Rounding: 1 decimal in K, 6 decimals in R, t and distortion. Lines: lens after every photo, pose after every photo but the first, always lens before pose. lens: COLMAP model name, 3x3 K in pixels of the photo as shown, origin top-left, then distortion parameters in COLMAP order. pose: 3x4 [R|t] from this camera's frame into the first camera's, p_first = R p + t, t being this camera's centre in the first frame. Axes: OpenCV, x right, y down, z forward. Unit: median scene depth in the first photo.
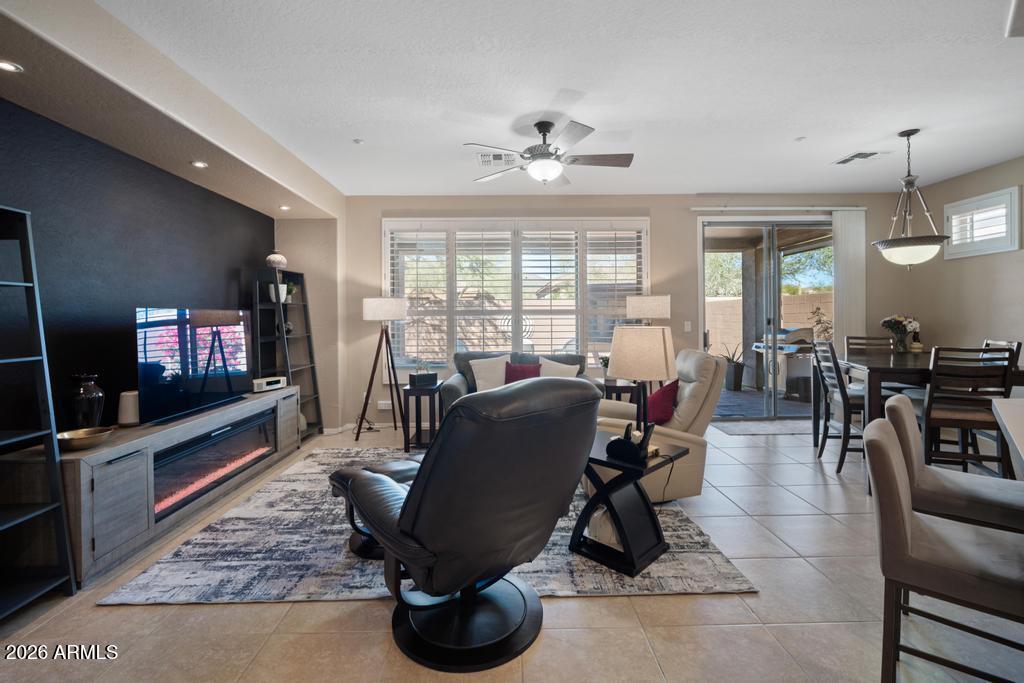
lens RADIAL K [[456.1, 0, 514.2], [0, 456.1, 319.7], [0, 0, 1]] dist [0.000204, -0.000022]
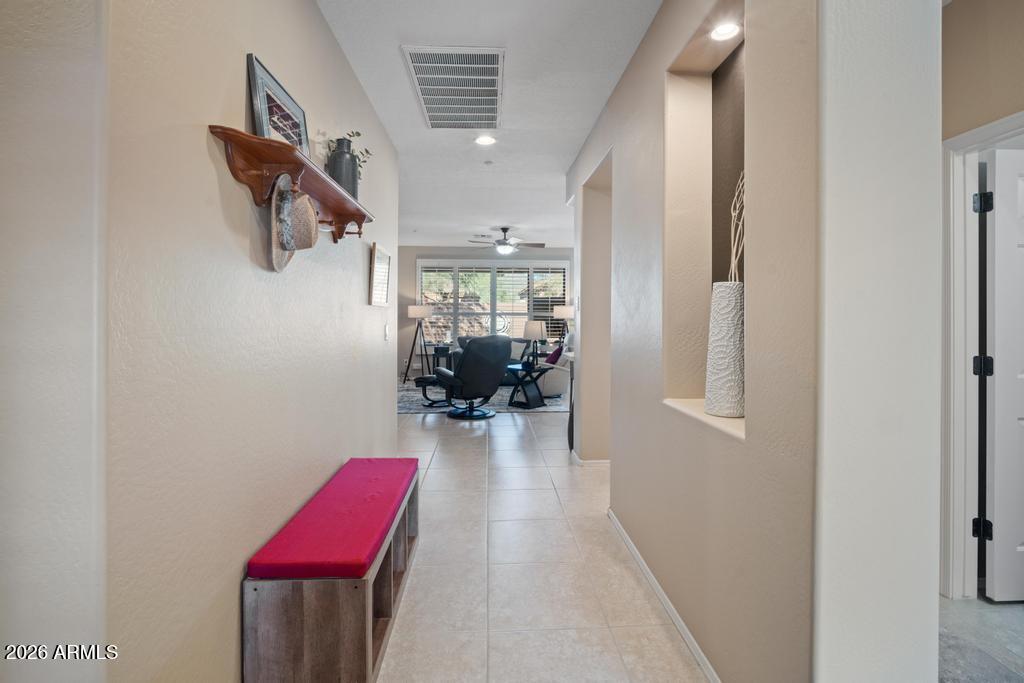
lens RADIAL K [[456.1, 0, 514.2], [0, 456.1, 319.7], [0, 0, 1]] dist [0.000204, -0.000022]
pose [[0.999284, 0.013983, 0.035155, 0.028659], [-0.014062, 0.999899, 0.002023, 0.000252], [-0.035123, -0.002516, 0.999380, -0.841465]]
